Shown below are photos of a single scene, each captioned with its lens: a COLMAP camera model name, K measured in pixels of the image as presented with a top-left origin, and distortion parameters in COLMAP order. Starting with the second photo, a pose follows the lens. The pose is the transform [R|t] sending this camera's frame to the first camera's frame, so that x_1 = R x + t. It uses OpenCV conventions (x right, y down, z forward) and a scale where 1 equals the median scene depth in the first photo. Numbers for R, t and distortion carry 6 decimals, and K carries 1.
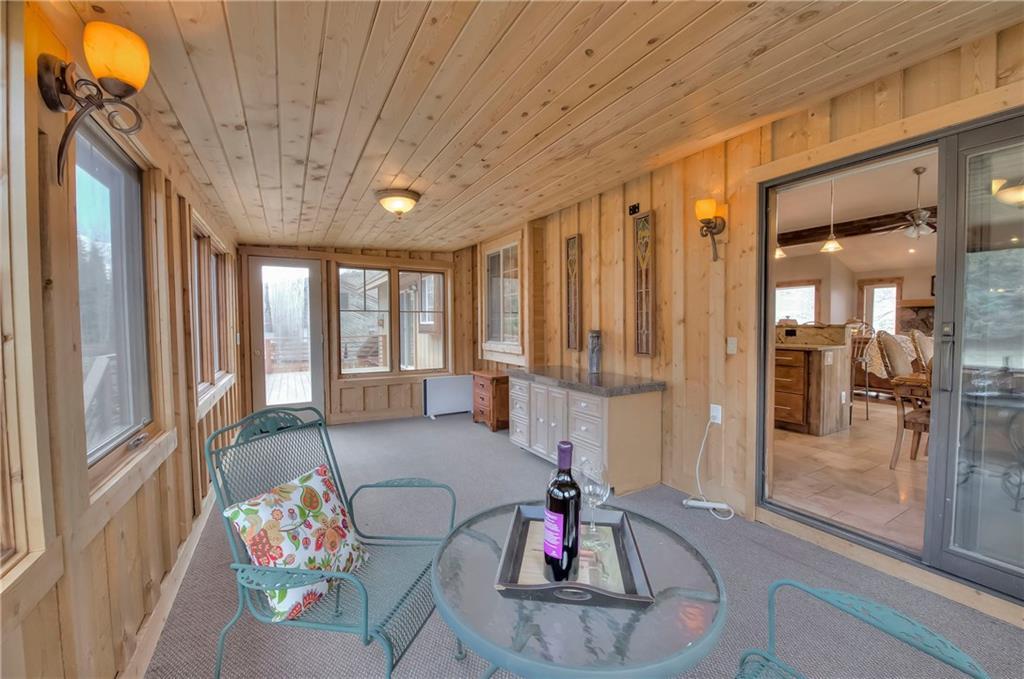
lens RADIAL K [[402.5, 0, 517.9], [0, 402.5, 339.1], [0, 0, 1]] dist [-0.020824, -0.000819]
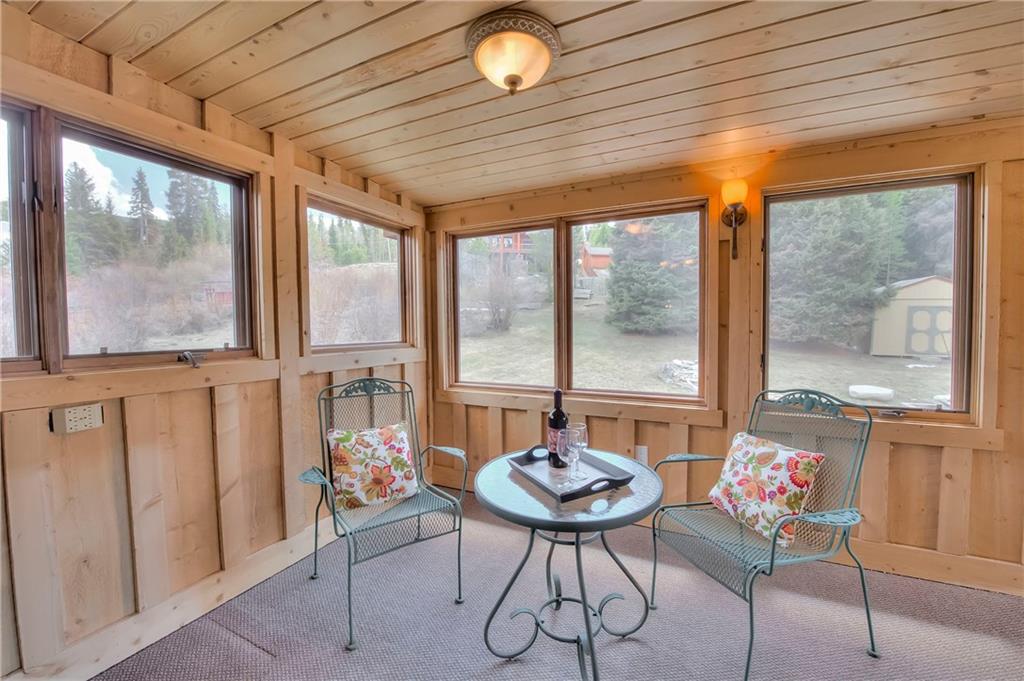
lens RADIAL K [[404.3, 0, 517.4], [0, 404.3, 339.6], [0, 0, 1]] dist [-0.013446, -0.003495]
pose [[-0.821187, 0.030207, -0.569859, 0.225629], [-0.013159, 0.997330, 0.071828, -0.015219], [0.570508, 0.066483, -0.818597, 0.417901]]
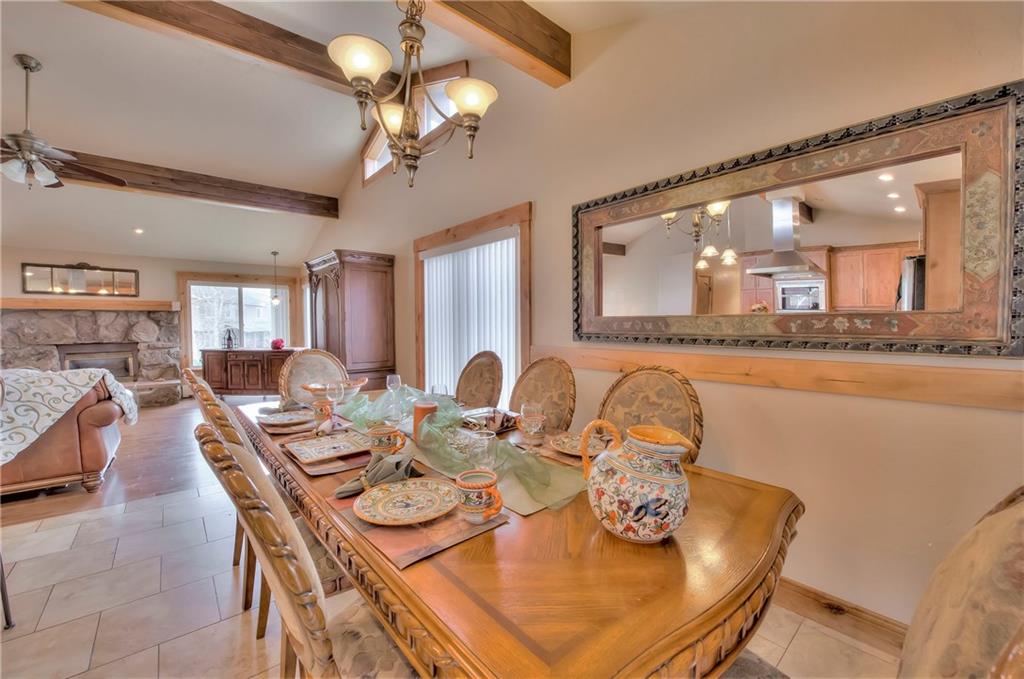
lens RADIAL K [[402.5, 0, 517.9], [0, 402.5, 339.1], [0, 0, 1]] dist [-0.020824, -0.000819]
pose [[-0.204717, -0.035225, 0.978187, 0.433806], [0.041414, 0.998146, 0.044611, -0.050291], [-0.977945, 0.049643, -0.202879, 0.572743]]
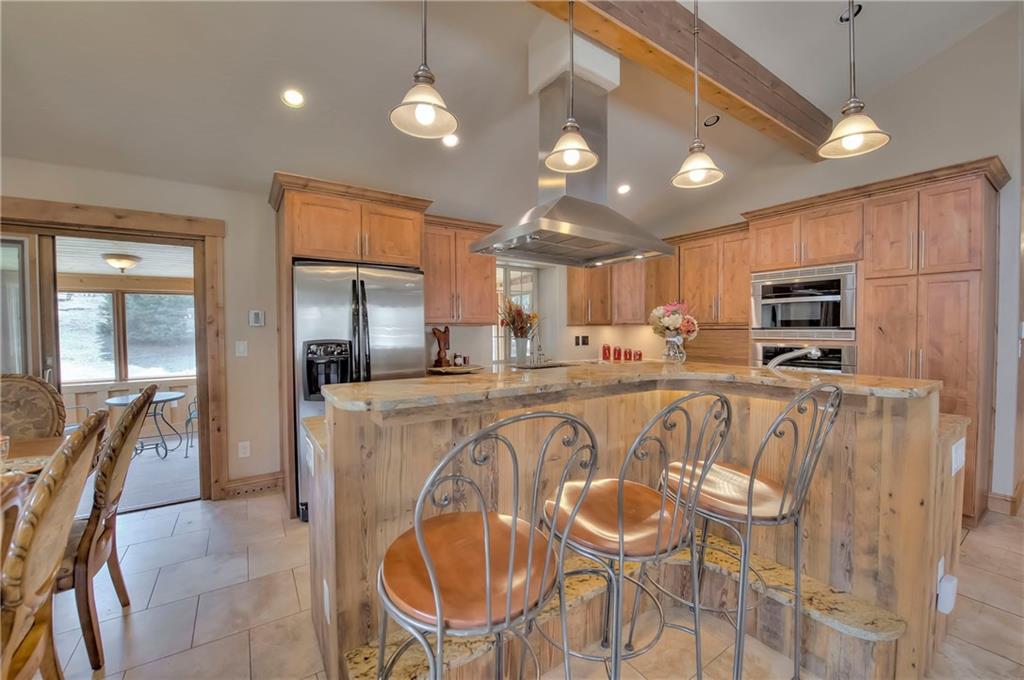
lens RADIAL K [[404.3, 0, 517.4], [0, 404.3, 339.1], [0, 0, 1]] dist [-0.013446, -0.003495]
pose [[0.081087, 0.030498, -0.996240, 0.993009], [-0.034484, 0.999019, 0.027777, -0.076782], [0.996110, 0.032102, 0.082060, 0.959286]]
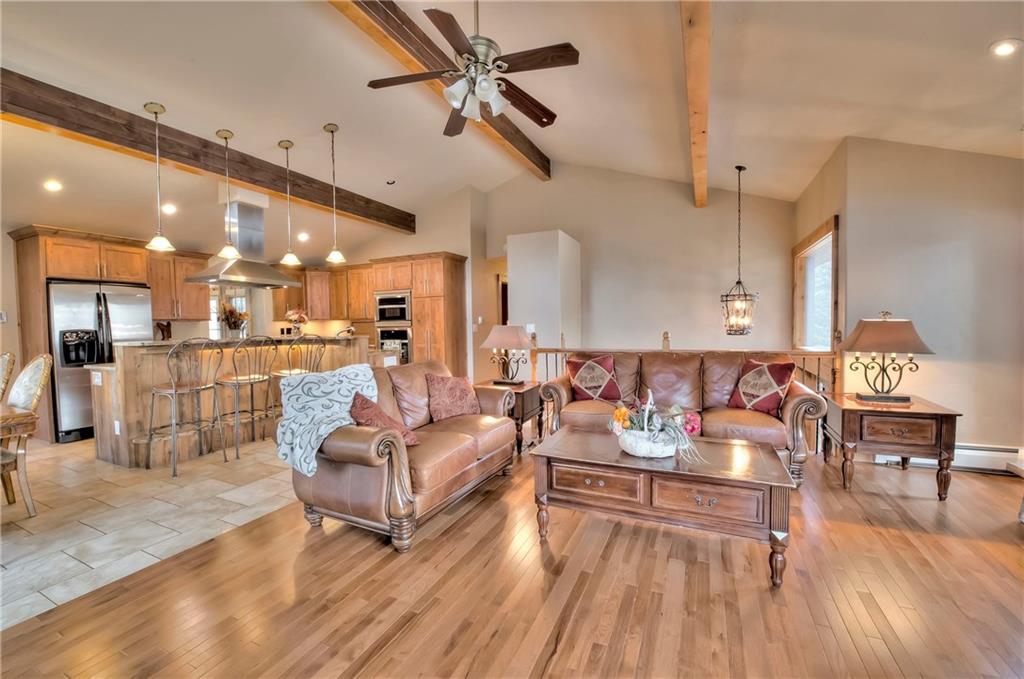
lens RADIAL K [[411.1, 0, 517.3], [0, 411.1, 338.4], [0, 0, 1]] dist [-0.020583, -0.000683]
pose [[0.589604, 0.025128, -0.807301, 1.722277], [-0.017630, 0.999678, 0.018240, -0.065505], [0.807500, 0.003479, 0.589858, 1.008495]]
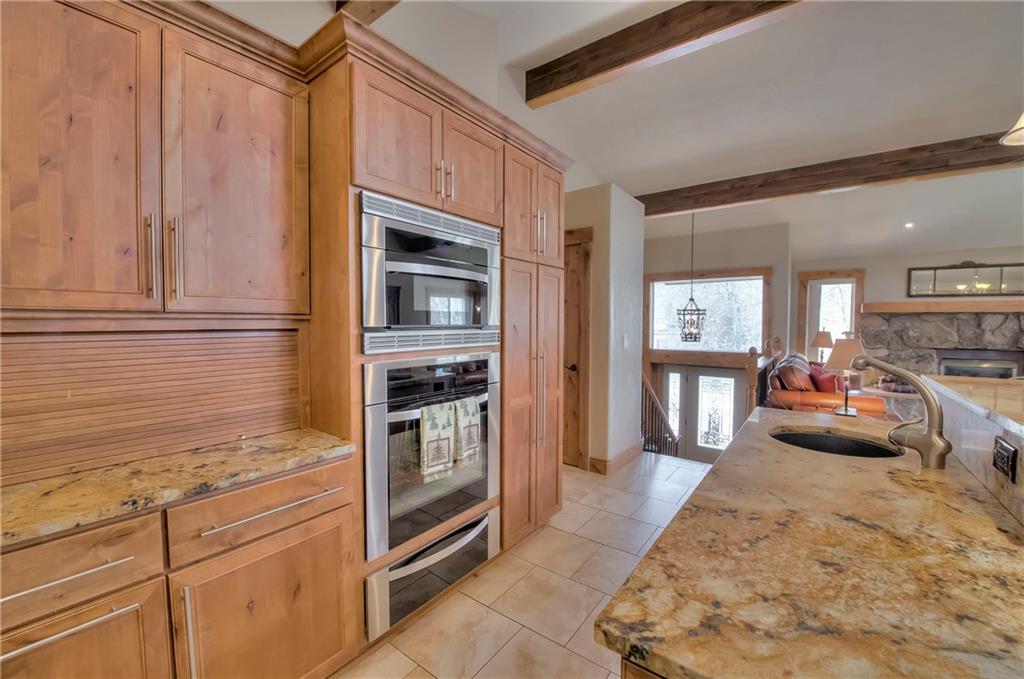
lens RADIAL K [[402.5, 0, 517.9], [0, 402.5, 339.1], [0, 0, 1]] dist [-0.020824, -0.000819]
pose [[0.914481, -0.010826, 0.404483, 0.278562], [0.010036, 0.999941, 0.004074, -0.083008], [-0.404503, 0.000334, 0.914536, 1.133586]]
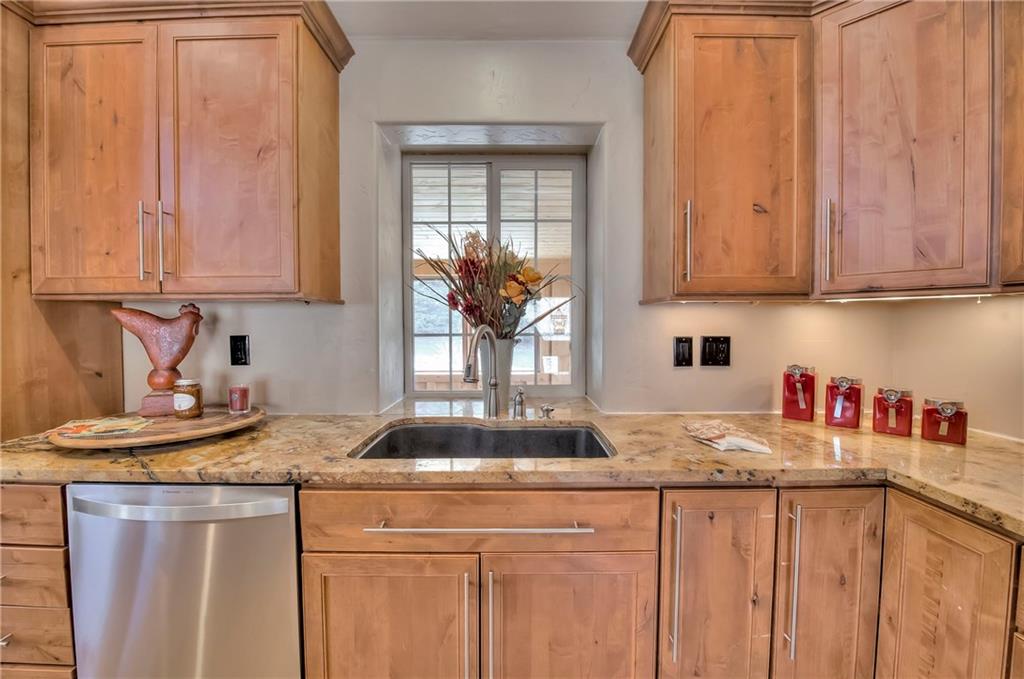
lens RADIAL K [[402.5, 0, 517.9], [0, 402.5, 339.1], [0, 0, 1]] dist [-0.020824, -0.000819]
pose [[-0.482804, 0.037594, -0.874921, 0.317172], [-0.031160, 0.997708, 0.060065, -0.074324], [0.875174, 0.056262, -0.480526, 1.239592]]
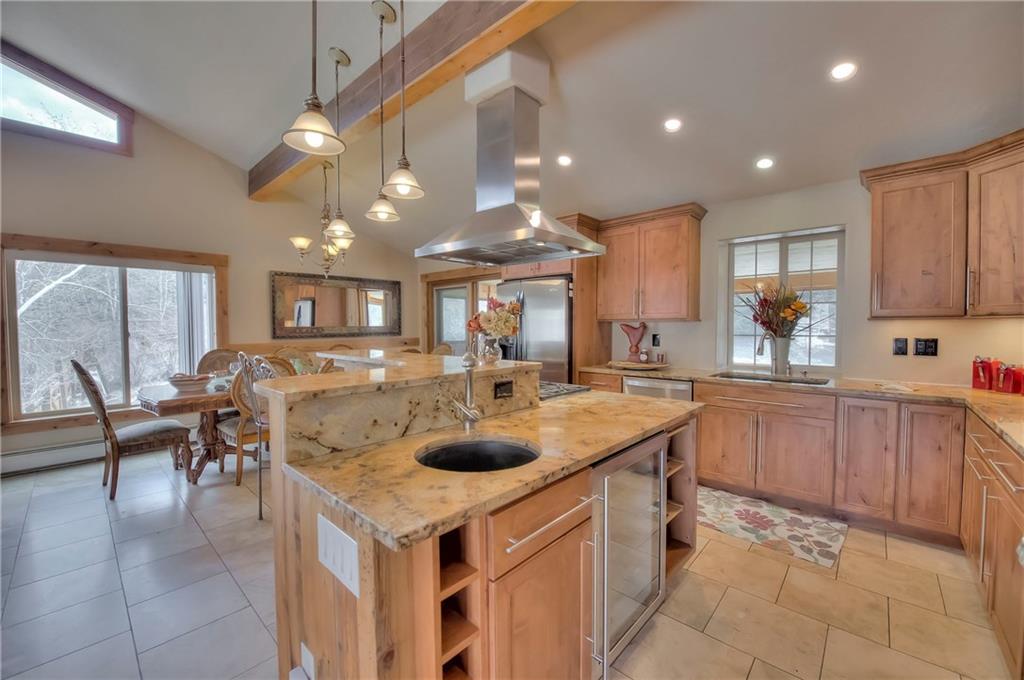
lens RADIAL K [[404.3, 0, 517.4], [0, 404.3, 339.1], [0, 0, 1]] dist [-0.013446, -0.003495]
pose [[-0.947907, 0.018787, -0.317992, 0.669016], [-0.004317, 0.997410, 0.071794, -0.098172], [0.318517, 0.069427, -0.945371, 1.566986]]
